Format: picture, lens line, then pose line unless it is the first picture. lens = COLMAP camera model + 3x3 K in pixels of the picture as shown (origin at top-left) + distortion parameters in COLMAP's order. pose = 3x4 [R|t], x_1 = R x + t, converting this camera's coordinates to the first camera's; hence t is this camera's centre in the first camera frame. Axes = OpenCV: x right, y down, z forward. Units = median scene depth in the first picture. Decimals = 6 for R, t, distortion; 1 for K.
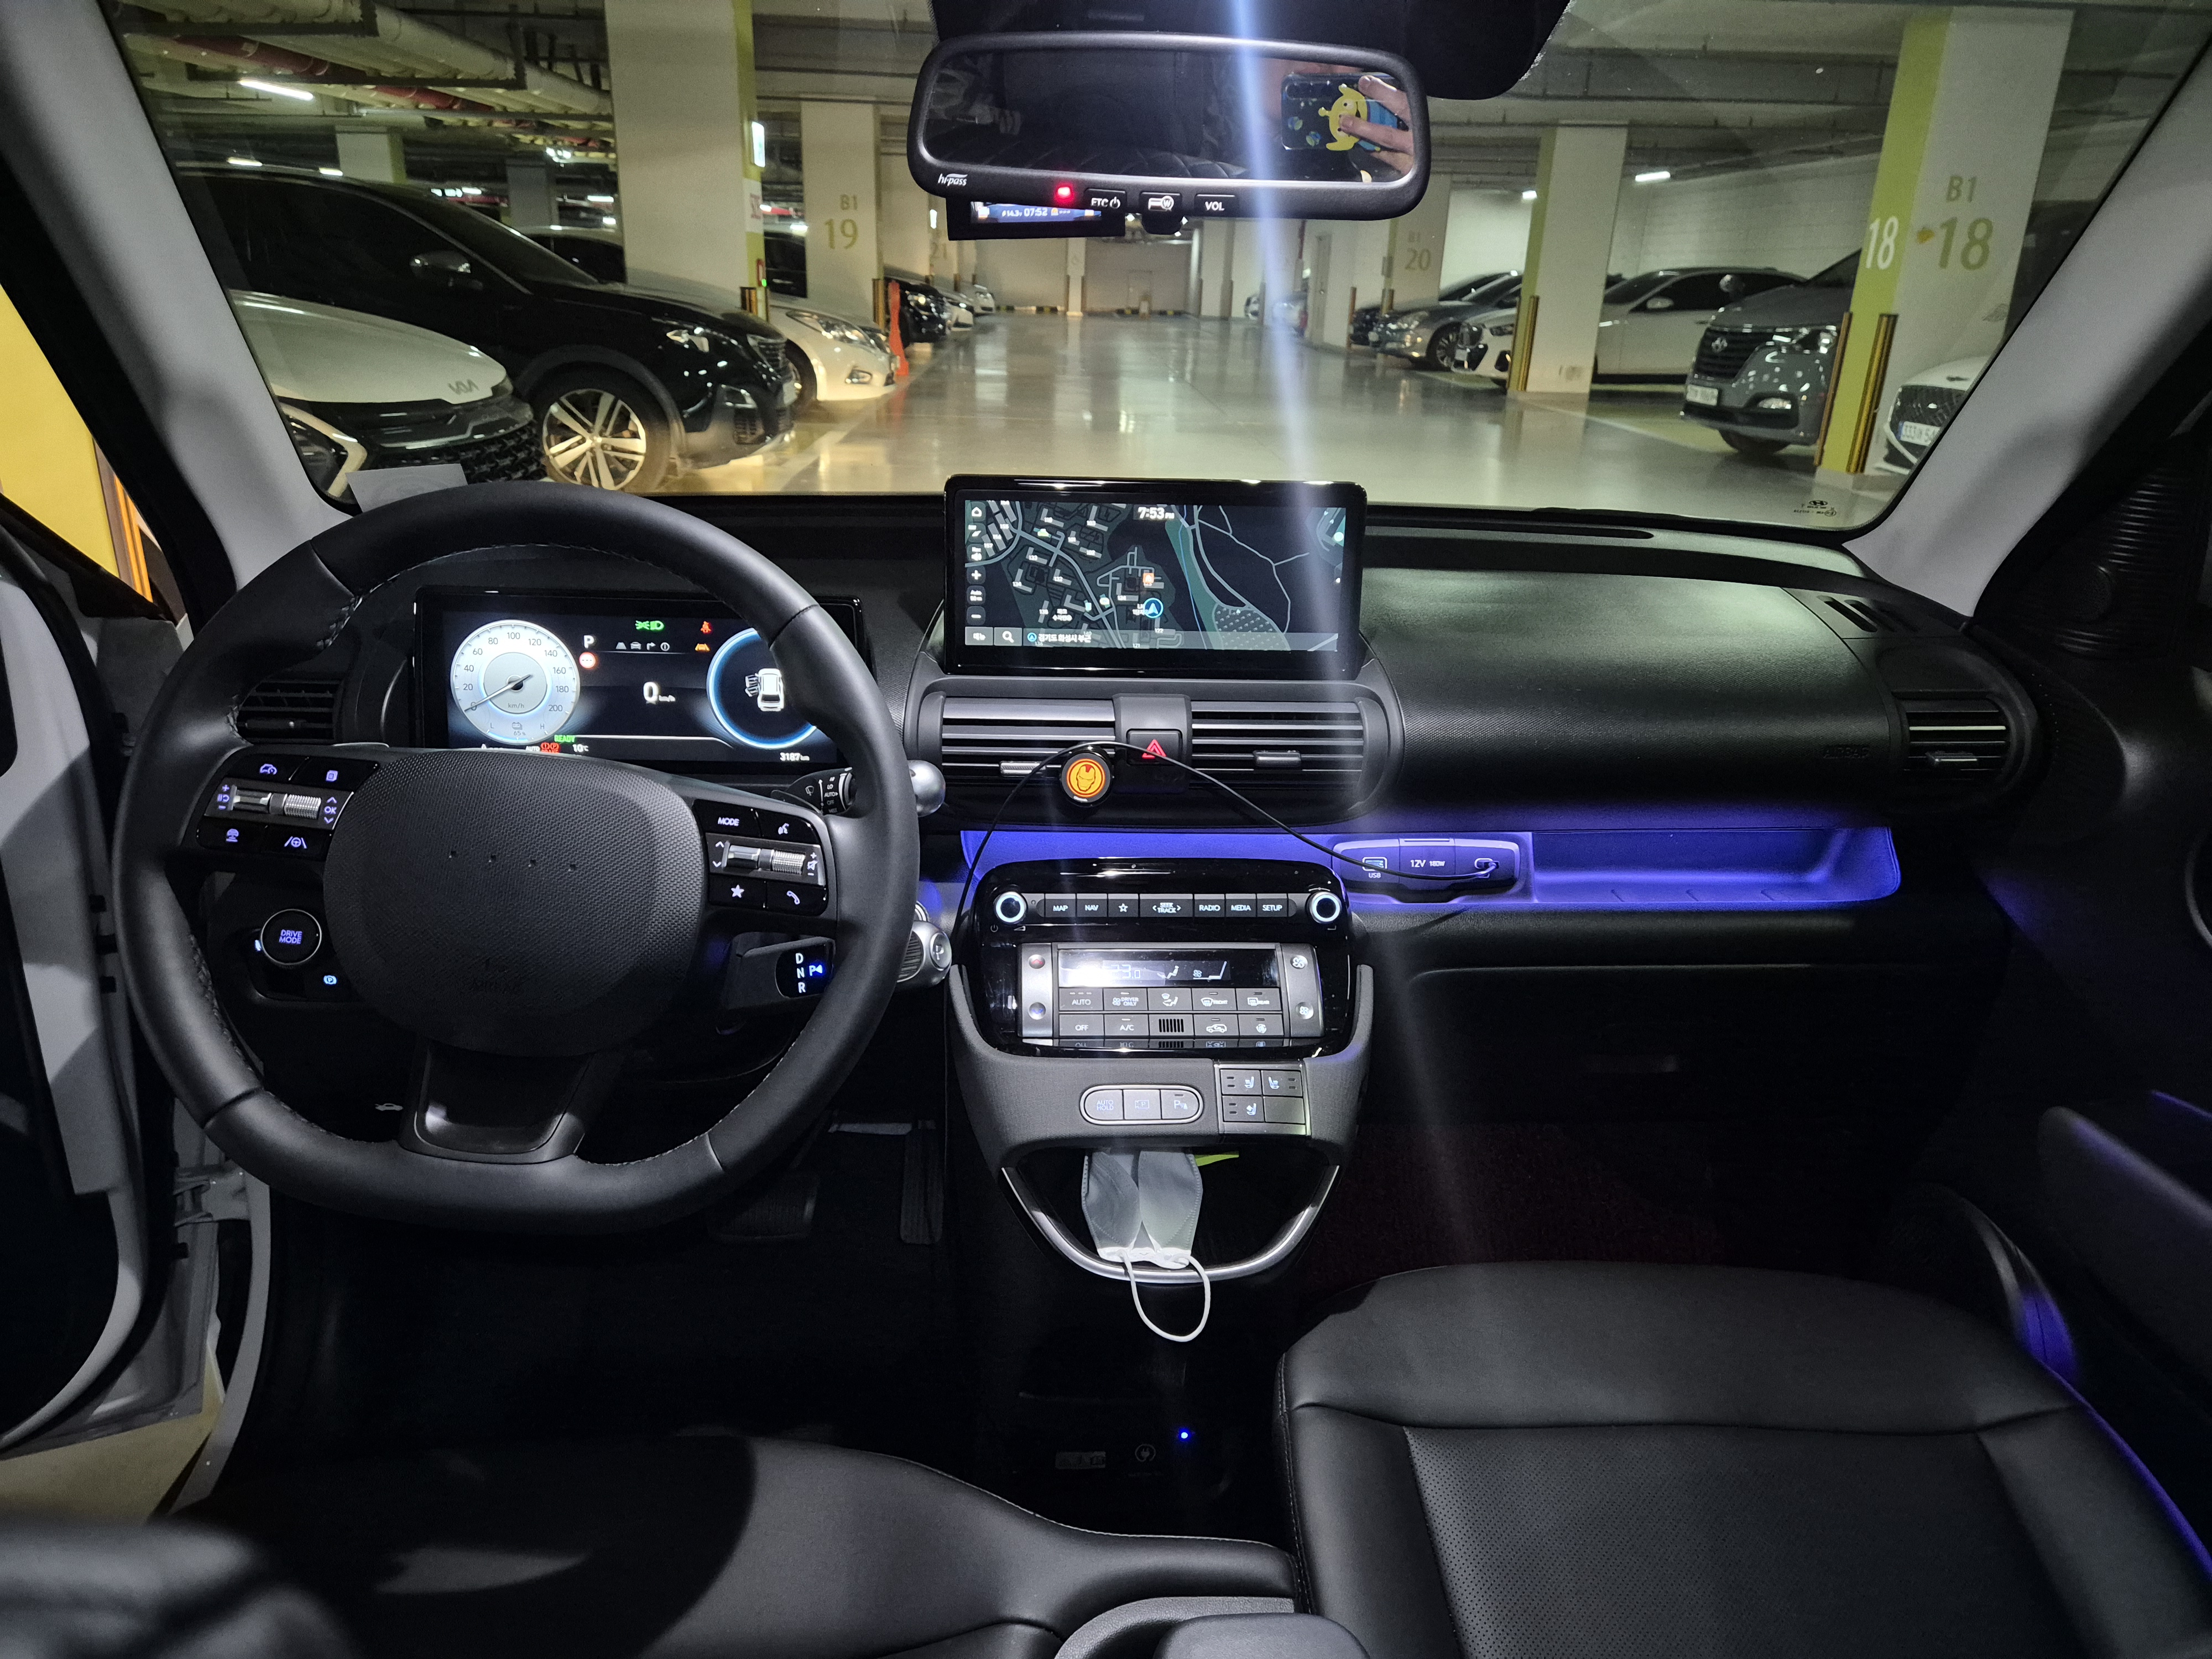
lens RADIAL K [[1487.5, 0, 1098.8], [0, 1487.5, 857.7], [0, 0, 1]] dist [0.006493, -0.000448]
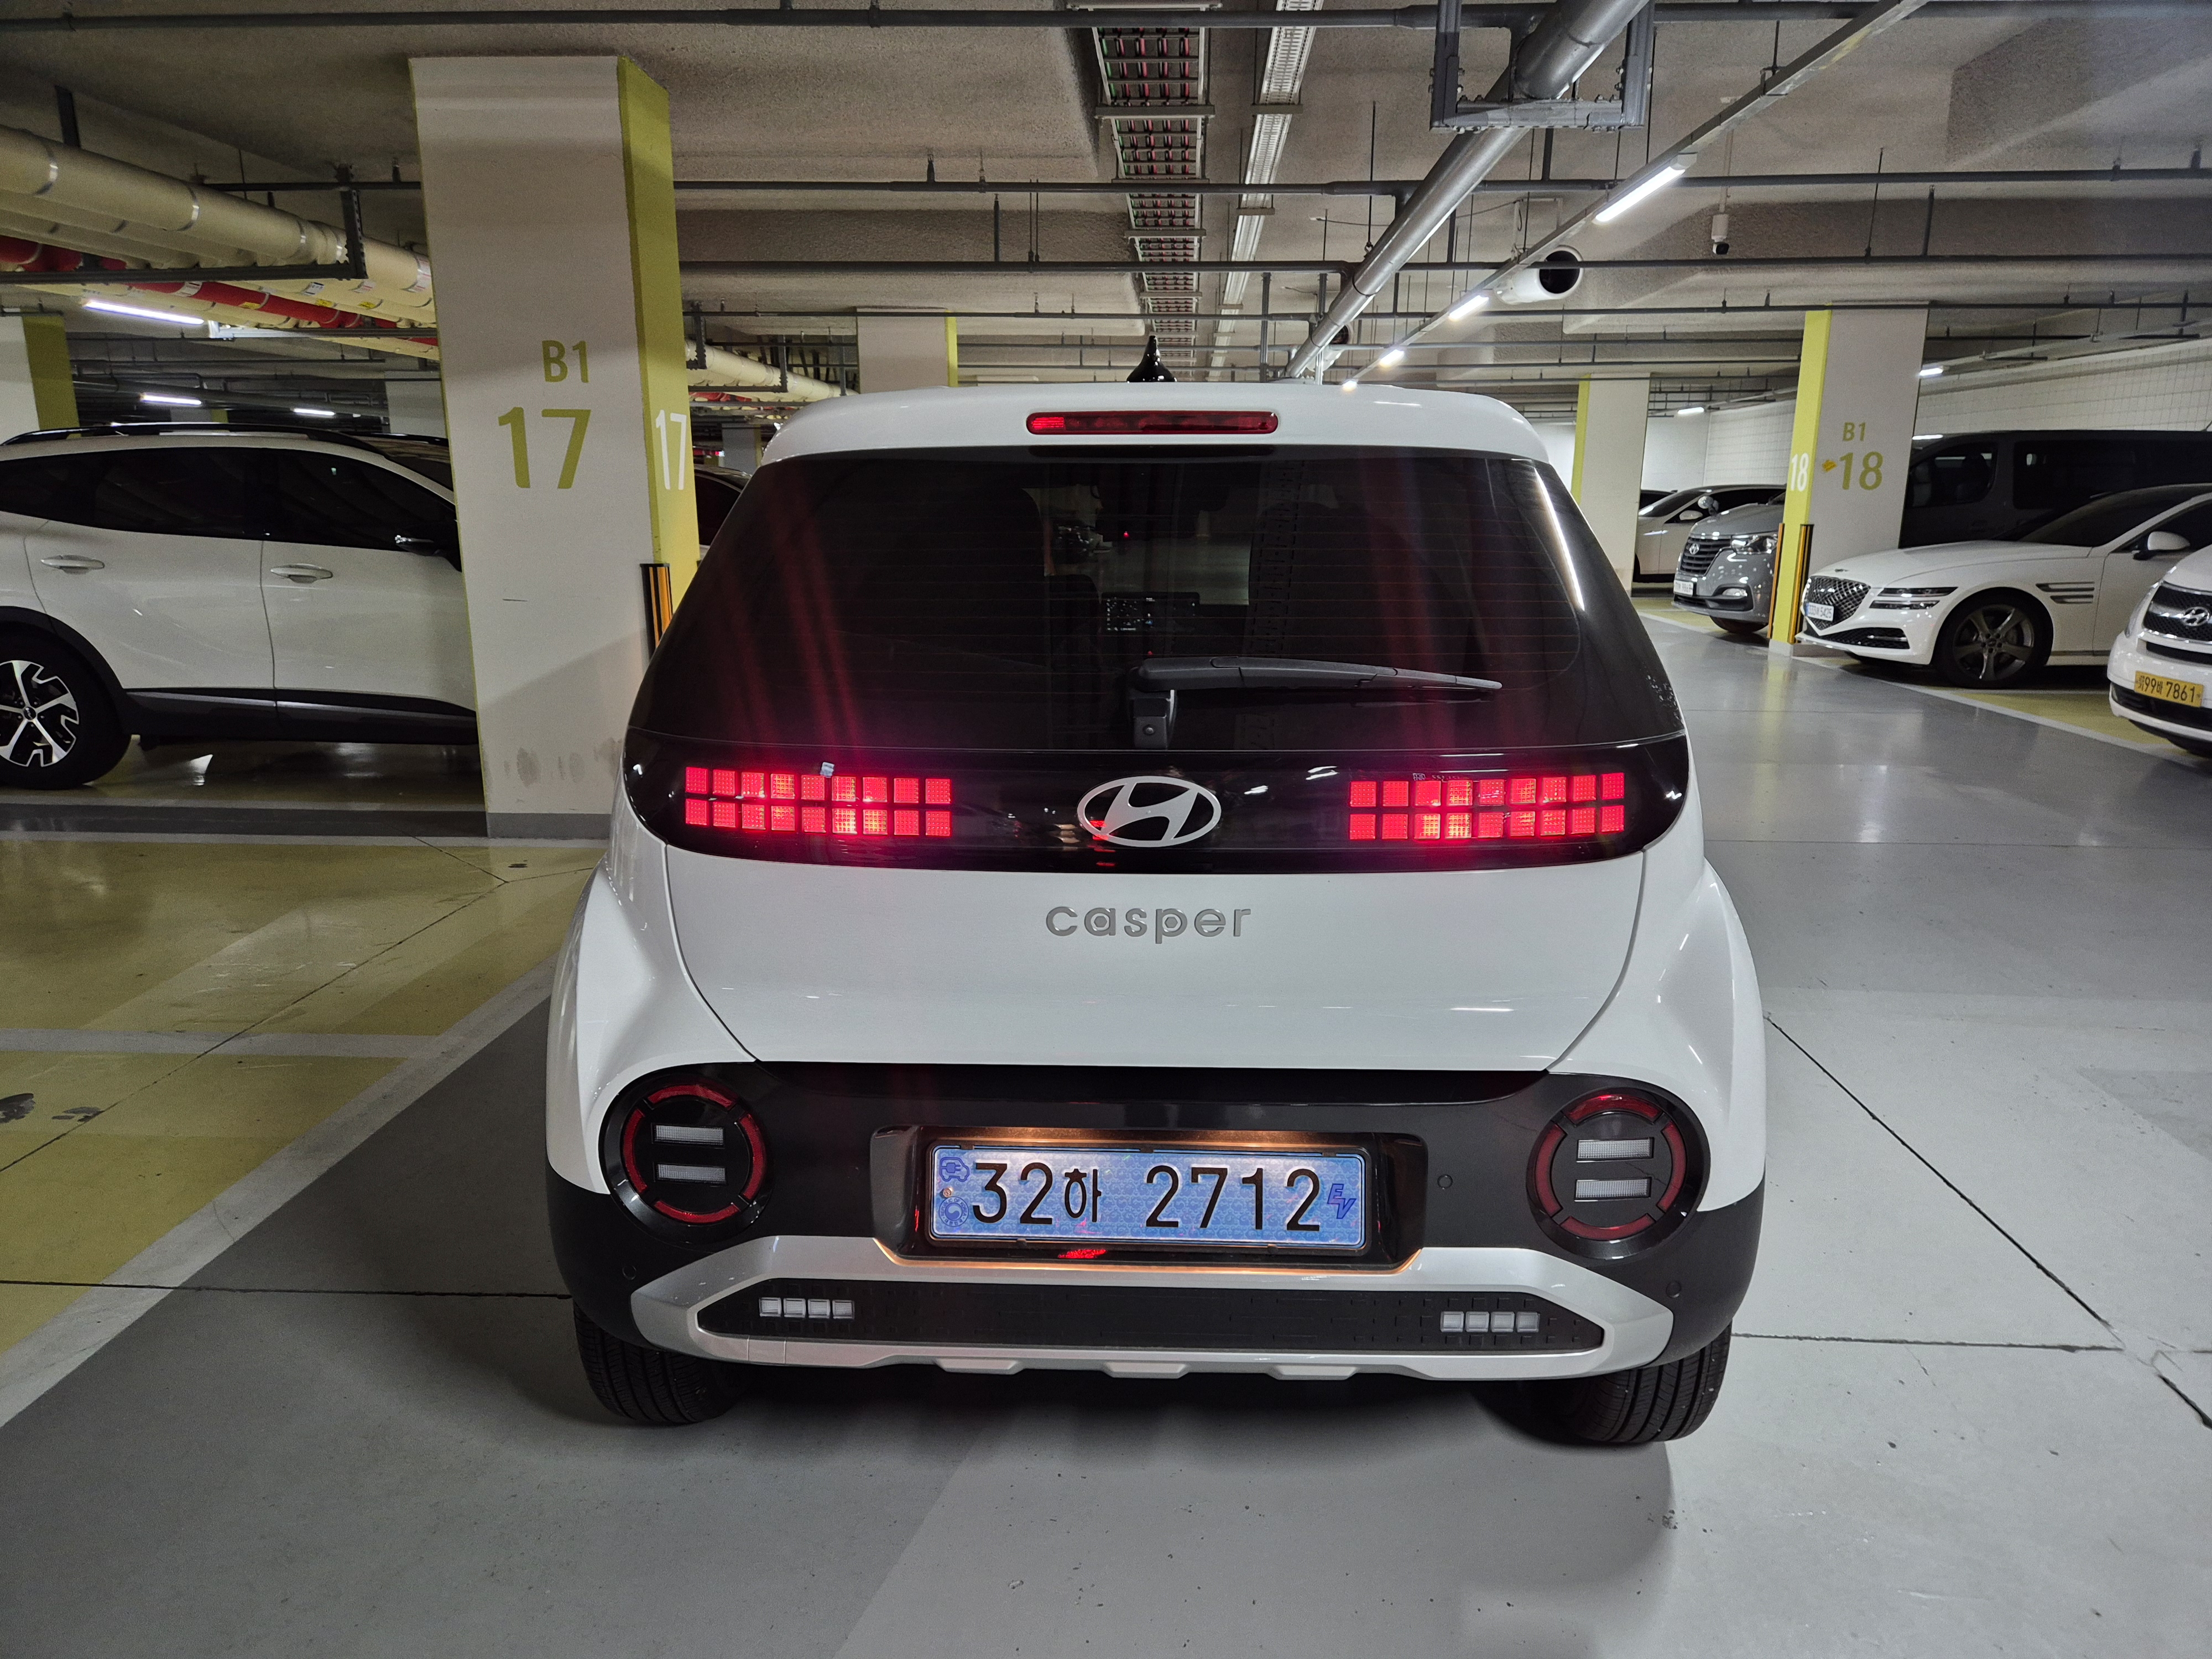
lens RADIAL K [[1487.5, 0, 1098.8], [0, 1487.5, 857.7], [0, 0, 1]] dist [0.006493, -0.000448]
pose [[0.995519, -0.006808, -0.094311, 0.029196], [-0.006041, 0.990787, -0.135292, 0.093823], [0.094364, 0.135255, 0.986307, -0.272316]]
